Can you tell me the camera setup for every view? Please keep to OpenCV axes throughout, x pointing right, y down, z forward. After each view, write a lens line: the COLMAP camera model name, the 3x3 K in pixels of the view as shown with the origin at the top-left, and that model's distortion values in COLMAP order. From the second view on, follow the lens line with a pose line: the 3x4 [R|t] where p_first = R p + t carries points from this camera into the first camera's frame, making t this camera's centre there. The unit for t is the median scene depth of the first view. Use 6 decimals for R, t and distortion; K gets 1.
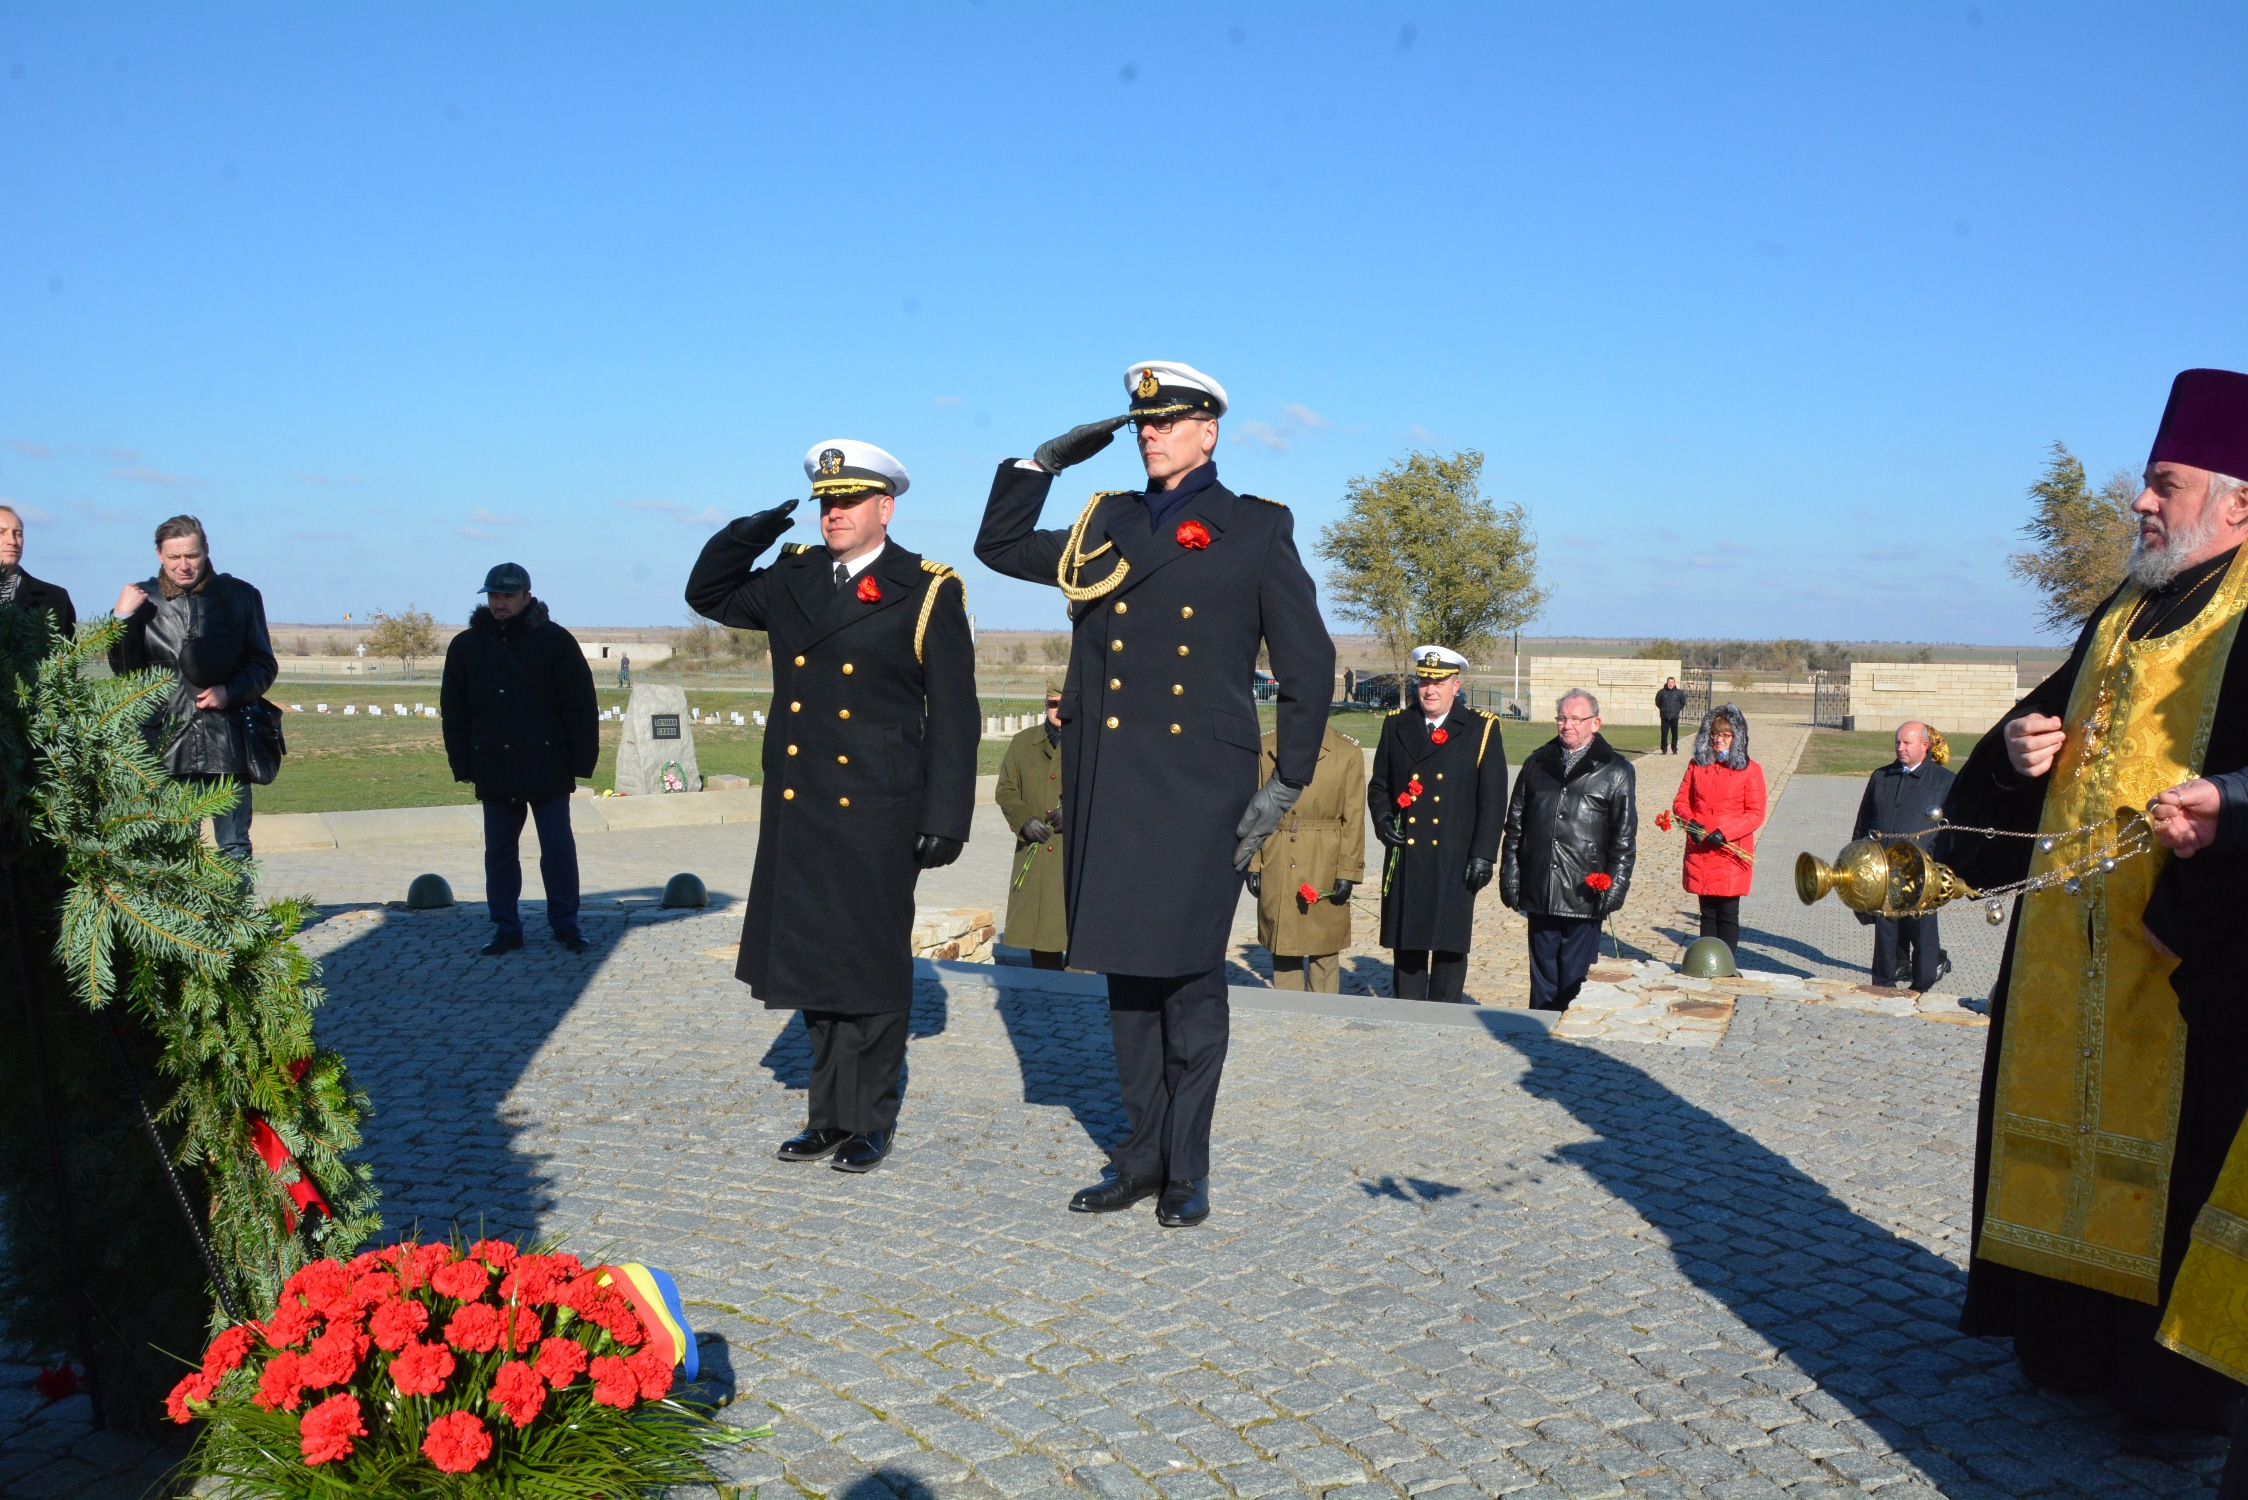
lens RADIAL K [[1806.1, 0, 1134.3], [0, 1806.1, 757.5], [0, 0, 1]] dist [-0.133248, 0.094766]
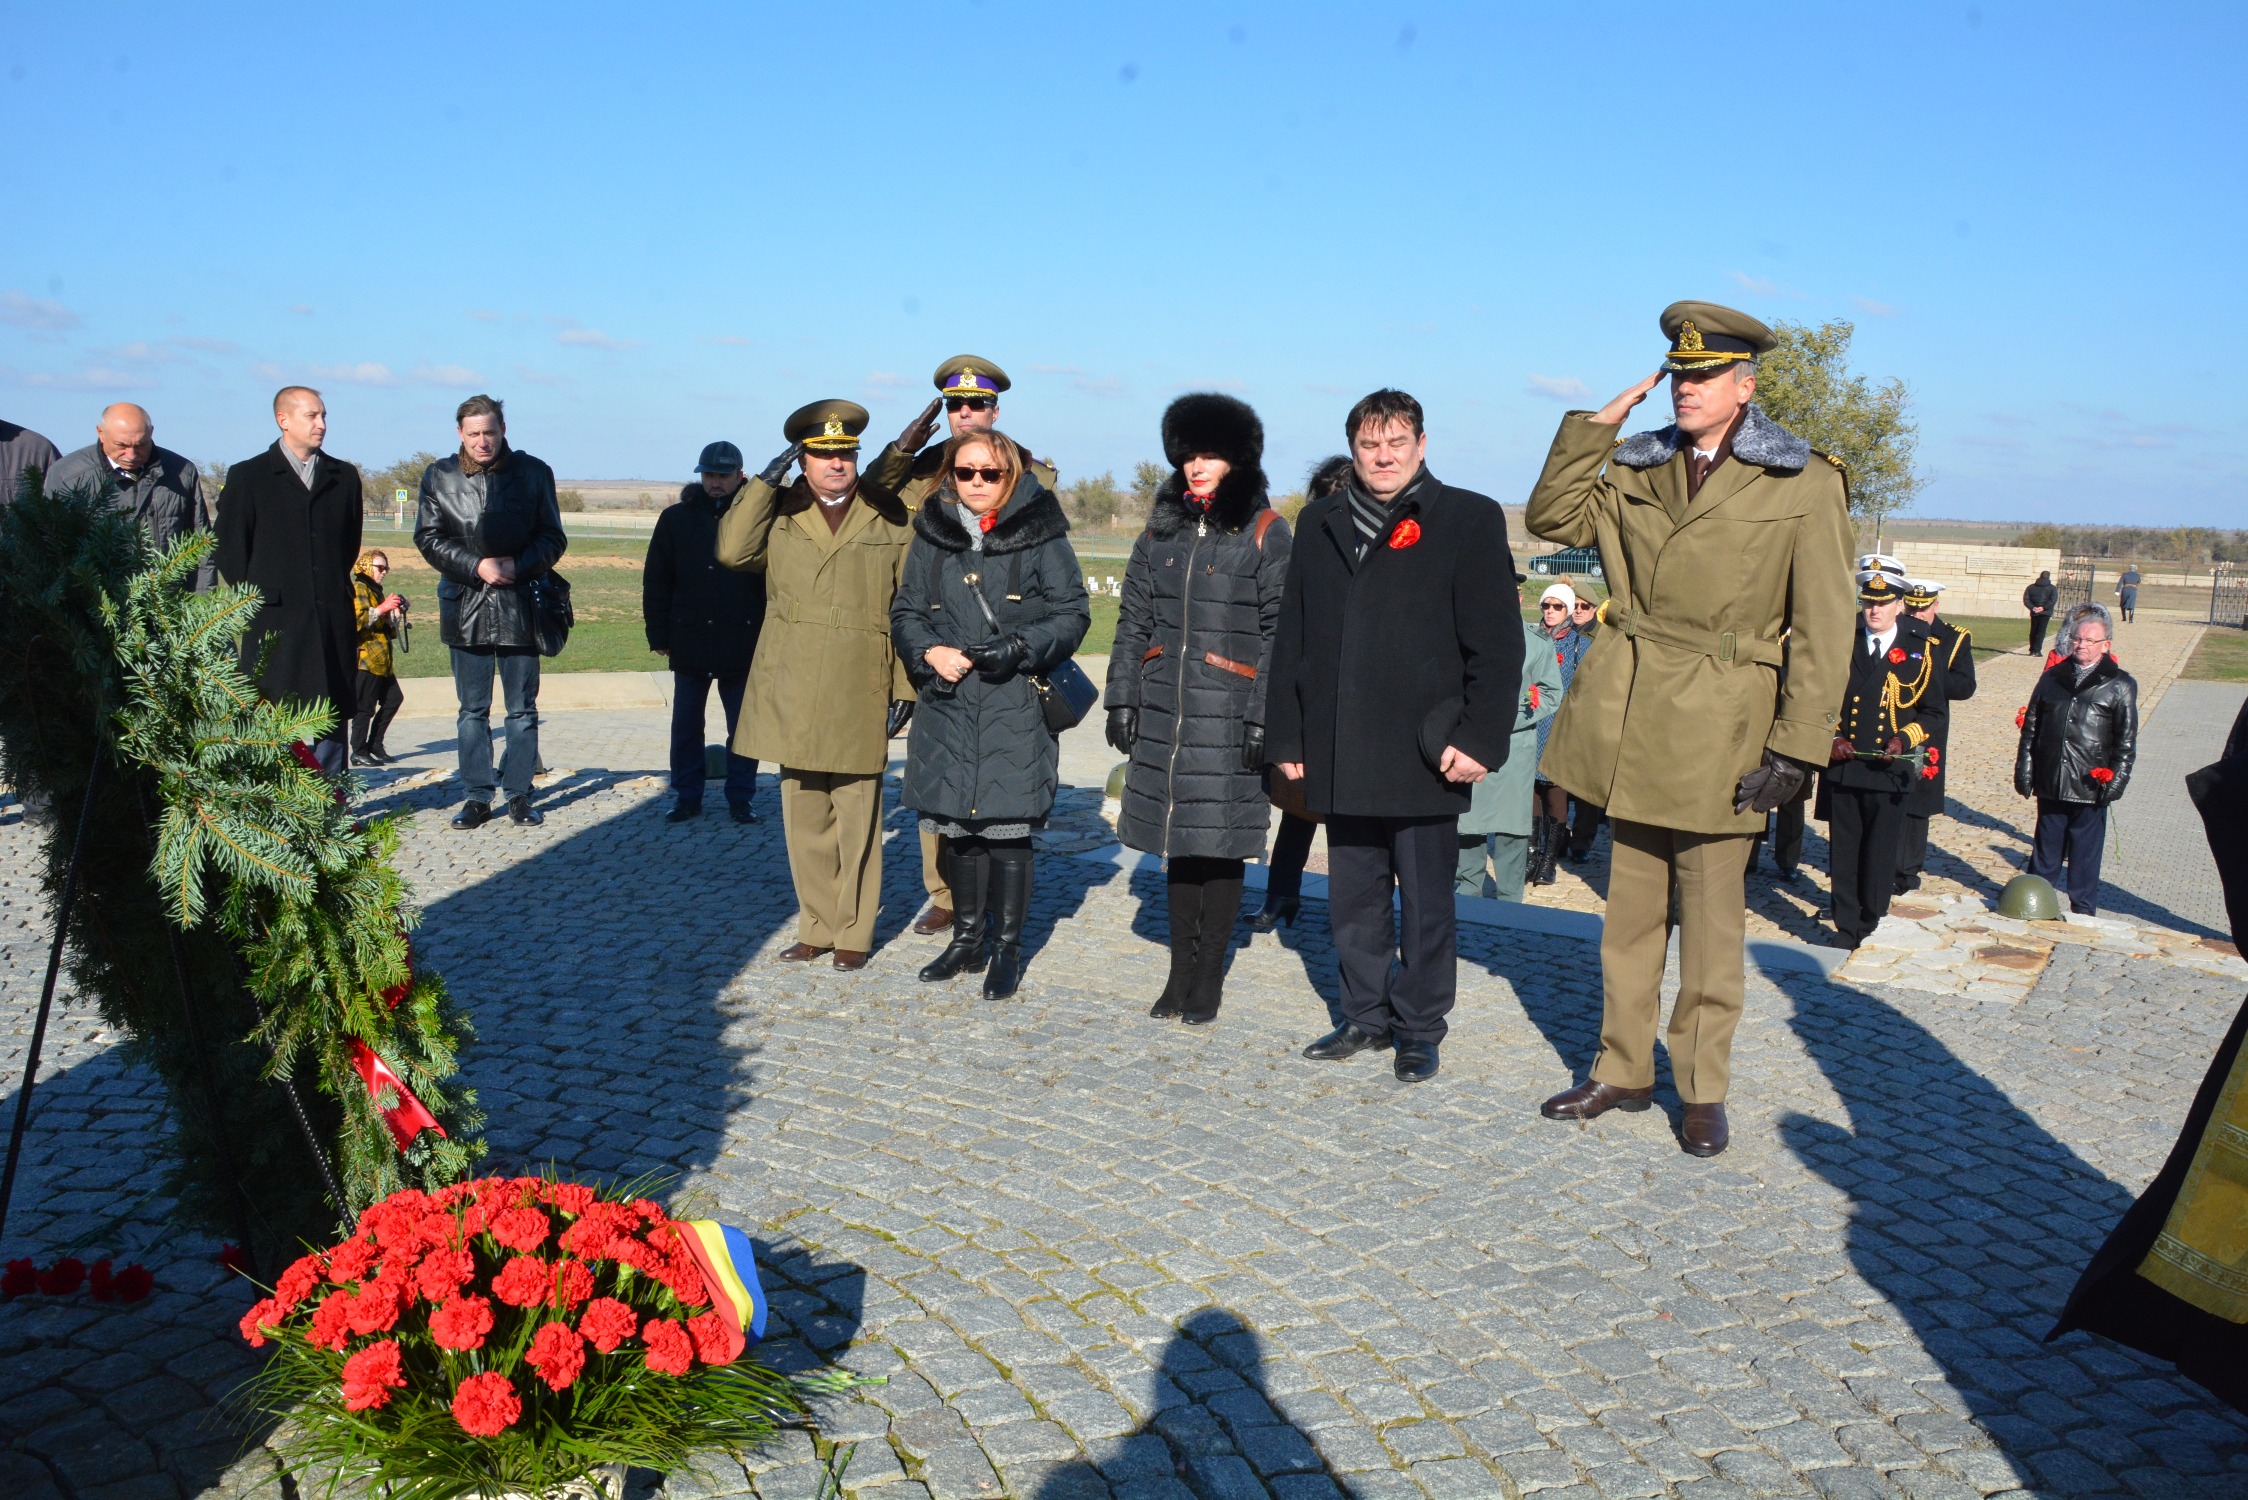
lens RADIAL K [[1806.1, 0, 1123.5], [0, 1806.1, 744.9], [0, 0, 1]] dist [-0.133248, 0.094766]
pose [[0.981048, 0.039306, -0.189735, 0.070193], [-0.026884, 0.997350, 0.067609, -0.026011], [0.191889, -0.061227, 0.979505, 0.076214]]
